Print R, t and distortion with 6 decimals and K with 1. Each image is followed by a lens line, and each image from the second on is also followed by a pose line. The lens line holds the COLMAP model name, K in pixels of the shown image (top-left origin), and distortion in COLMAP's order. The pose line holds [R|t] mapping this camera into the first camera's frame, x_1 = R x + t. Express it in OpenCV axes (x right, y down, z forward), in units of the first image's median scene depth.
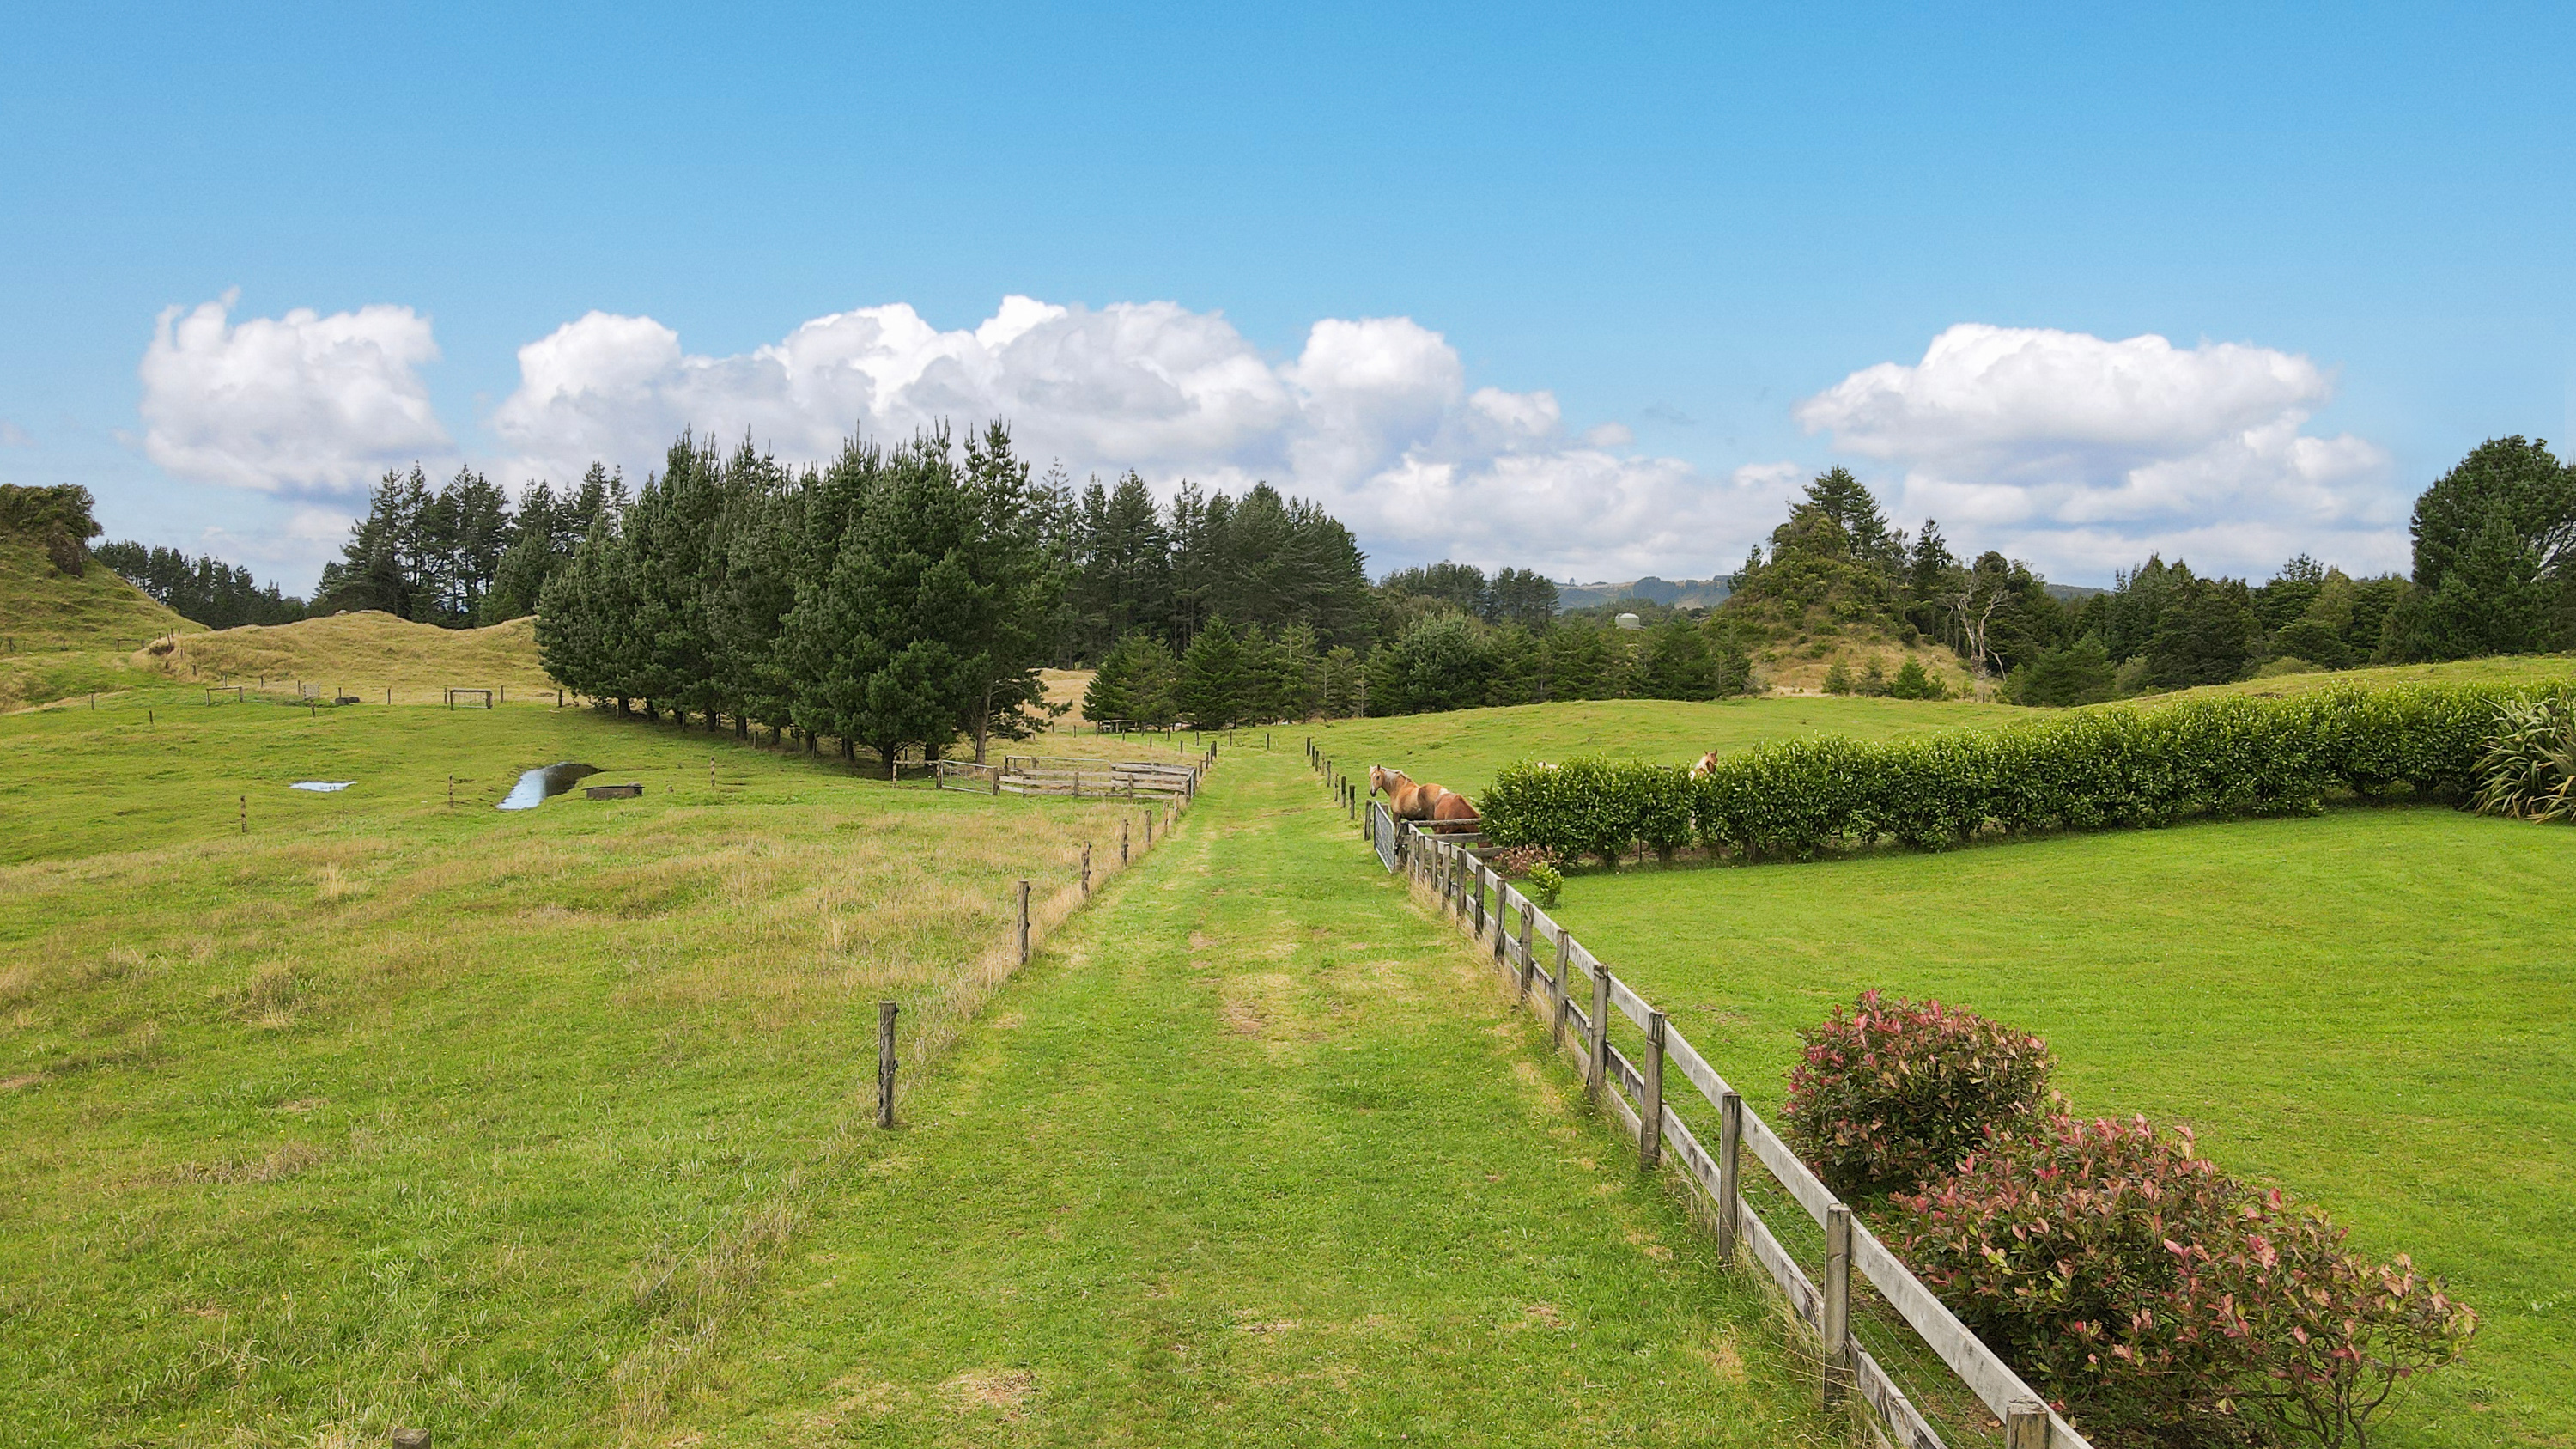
lens RADIAL K [[1992.4, 0, 1288.0], [0, 1992.4, 724.5], [0, 0, 1]] dist [-0.008075, -0.000042]
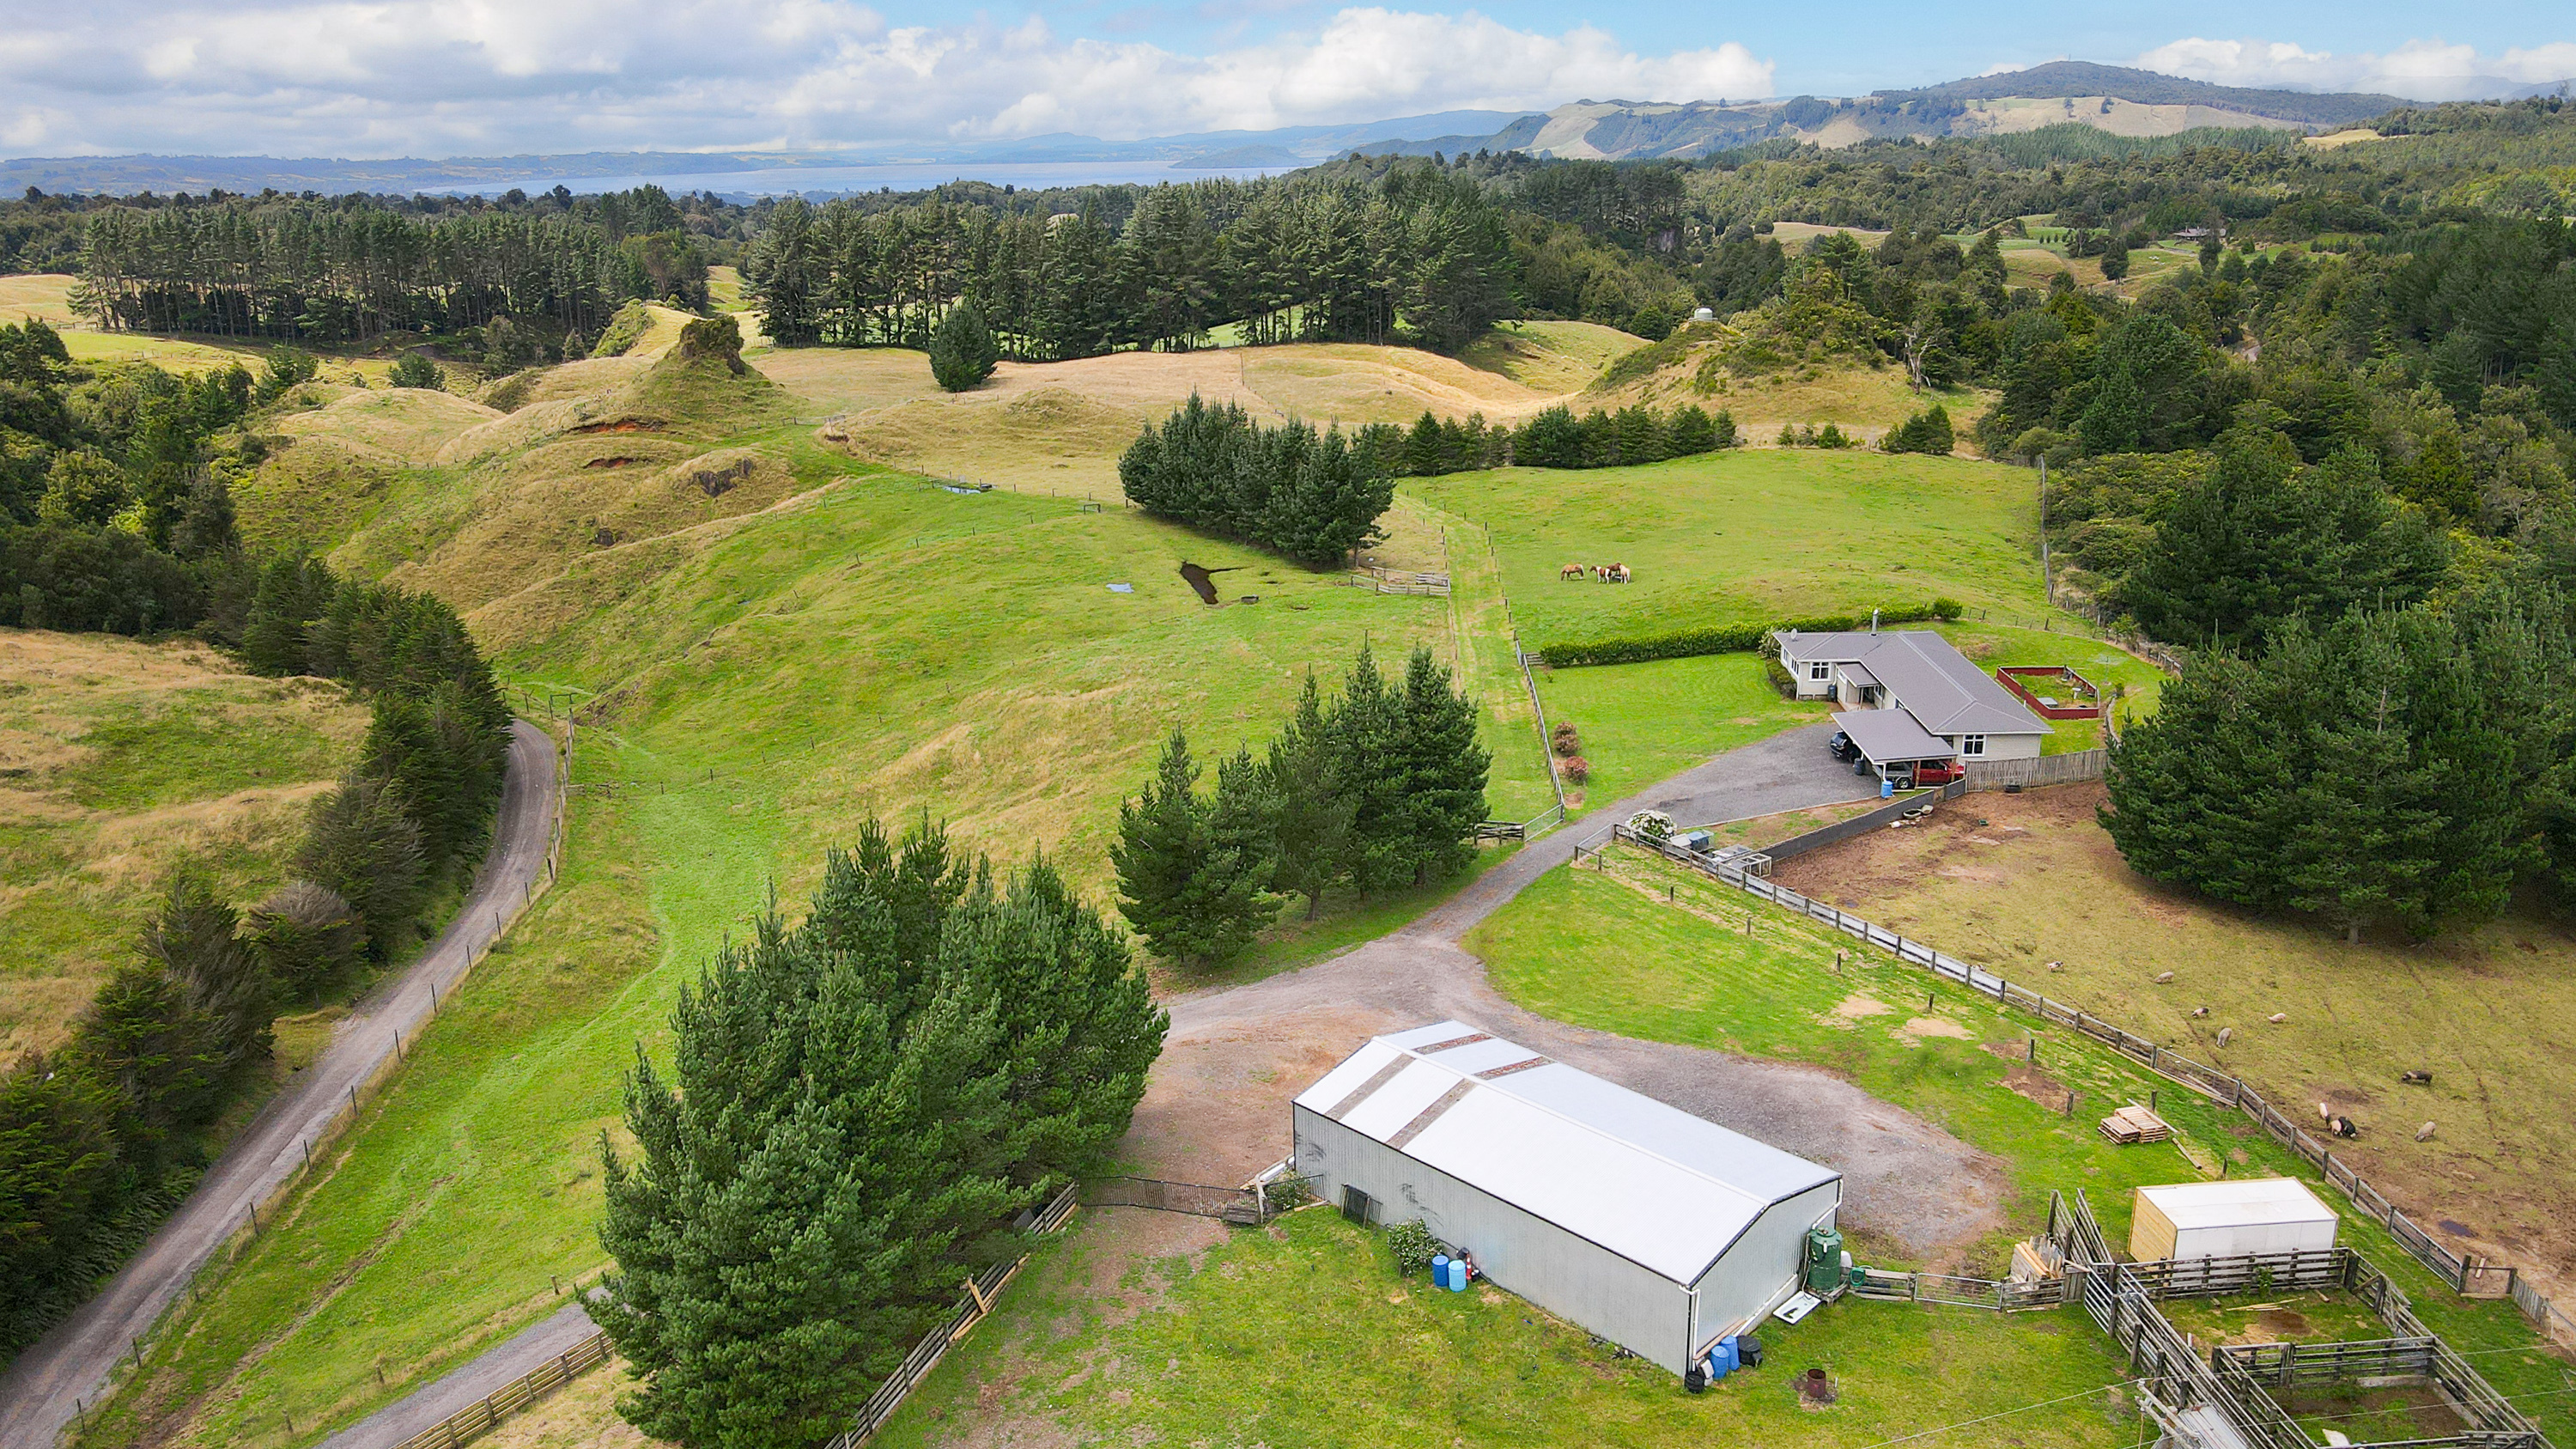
lens RADIAL K [[1931.2, 0, 1288.0], [0, 1931.2, 724.5], [0, 0, 1]] dist [-0.012813, 0.080647]
pose [[0.997059, -0.007458, -0.076273, -0.031099], [0.025080, 0.972203, 0.232791, -0.185285], [0.072417, -0.234020, 0.969531, -0.738113]]
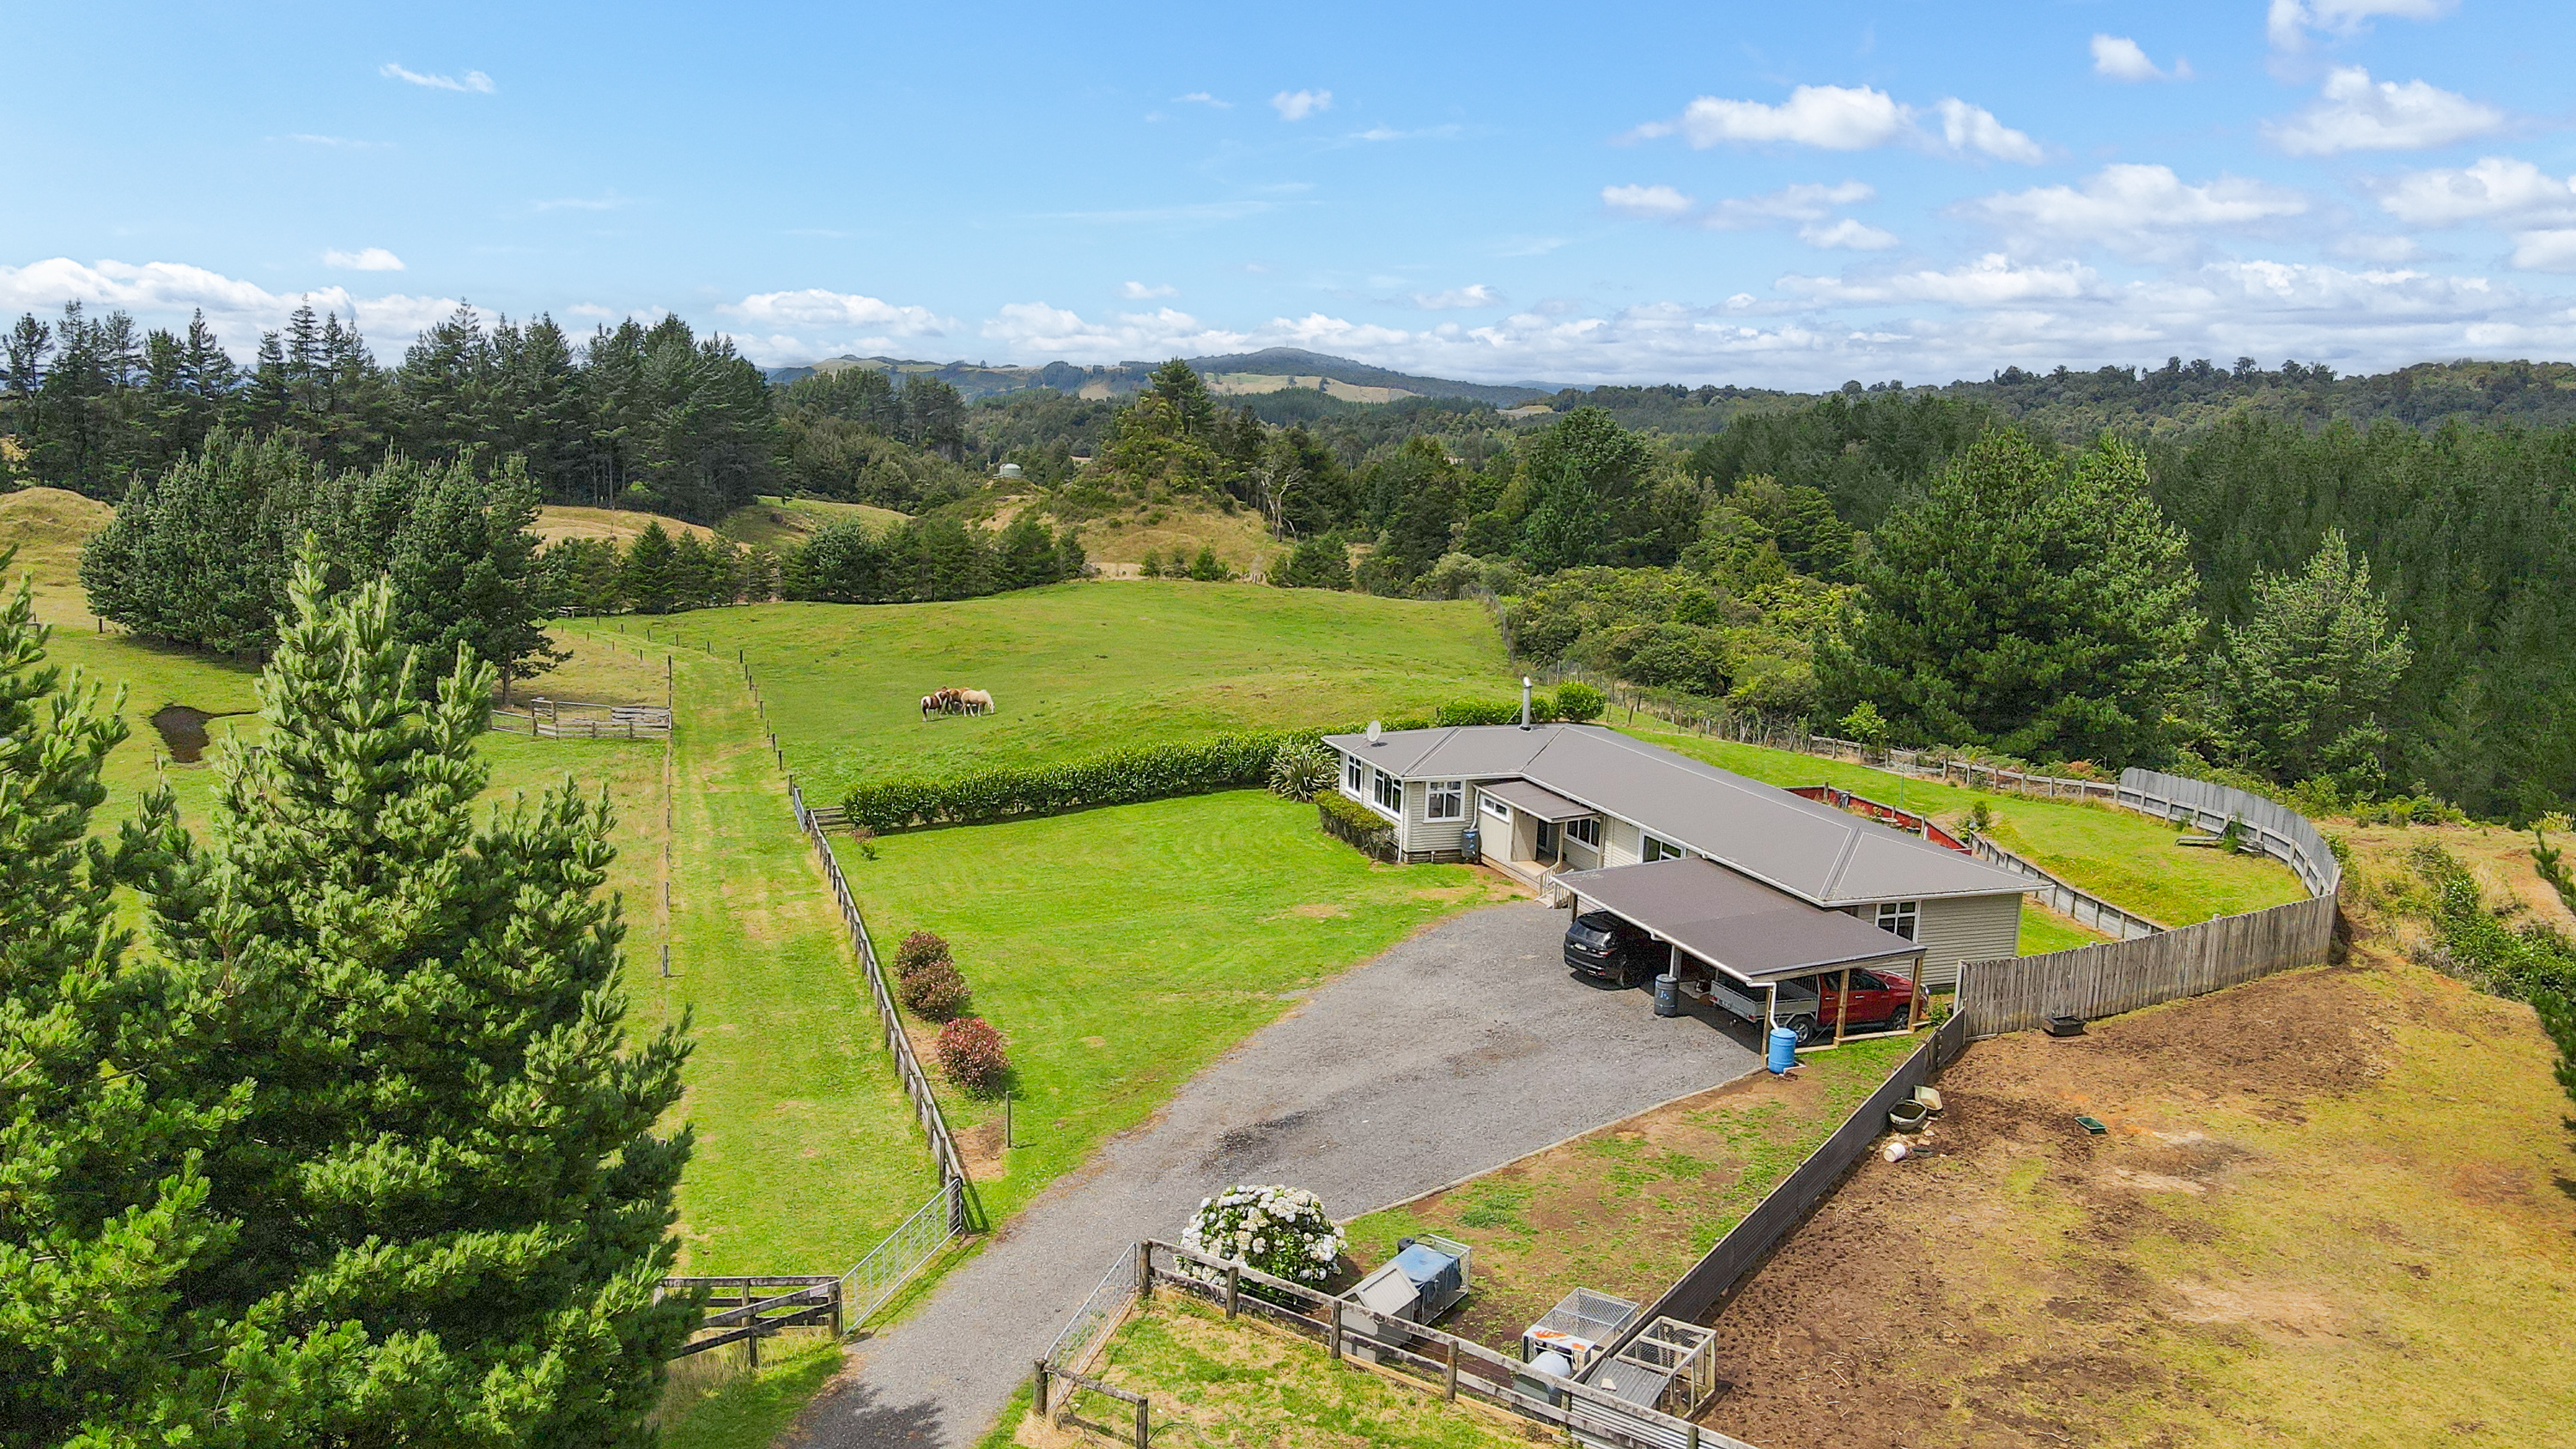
lens RADIAL K [[1930.6, 0, 1288.0], [0, 1930.6, 724.5], [0, 0, 1]] dist [-0.012813, 0.080647]
pose [[0.956562, -0.031934, 0.289773, -0.011007], [-0.001222, 0.993535, 0.113523, -0.064583], [-0.291525, -0.108945, 0.950339, -0.259379]]
